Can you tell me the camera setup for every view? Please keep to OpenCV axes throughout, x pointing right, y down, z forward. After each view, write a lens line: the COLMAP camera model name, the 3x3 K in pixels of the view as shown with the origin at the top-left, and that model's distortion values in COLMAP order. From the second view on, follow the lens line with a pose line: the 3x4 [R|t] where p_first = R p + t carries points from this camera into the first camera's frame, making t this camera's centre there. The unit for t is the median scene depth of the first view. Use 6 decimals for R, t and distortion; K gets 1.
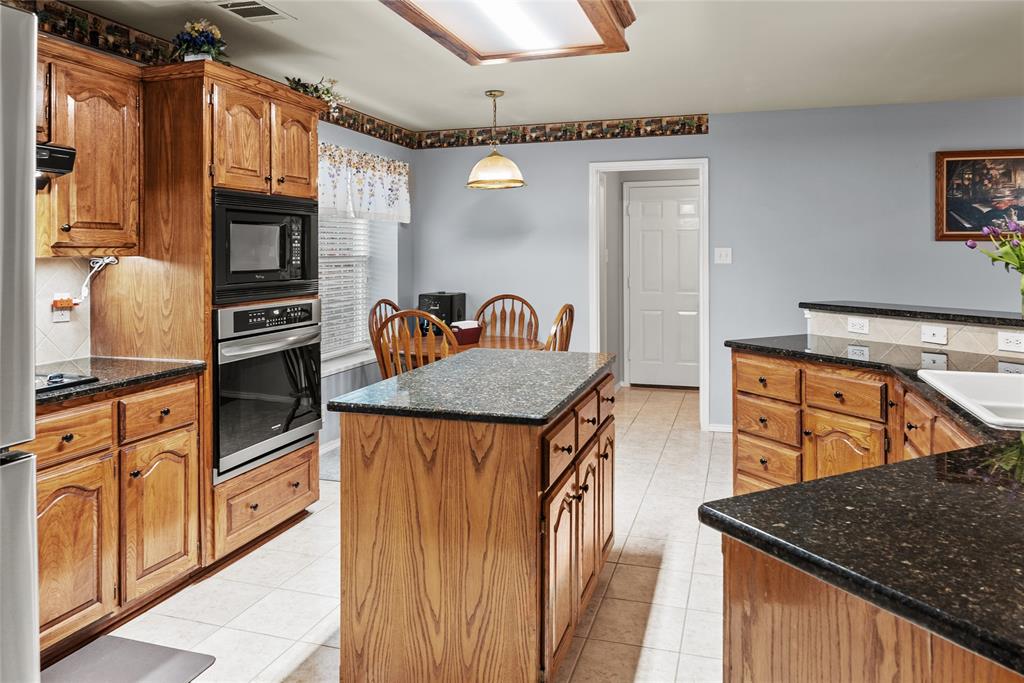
lens RADIAL K [[702.0, 0, 512.0], [0, 702.0, 341.5], [0, 0, 1]] dist [0.001414, 0.000895]
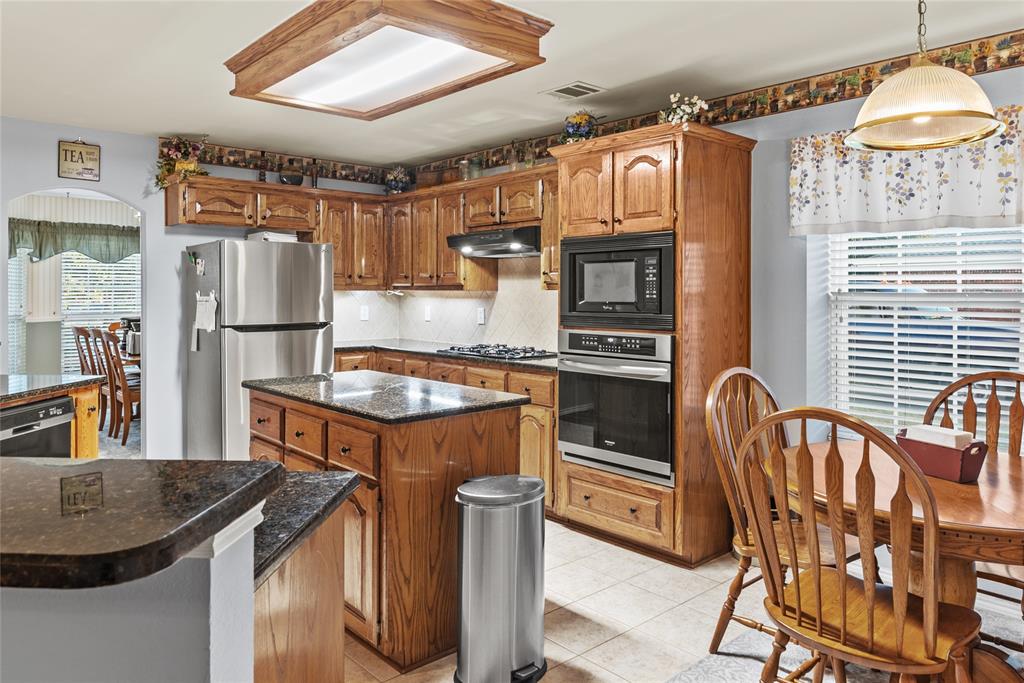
lens RADIAL K [[702.0, 0, 512.0], [0, 702.0, 341.5], [0, 0, 1]] dist [0.001414, 0.000895]
pose [[-0.505388, 0.068110, -0.860200, 0.681730], [-0.102540, 0.985076, 0.138243, -0.173041], [0.856778, 0.158071, -0.490862, 1.379376]]
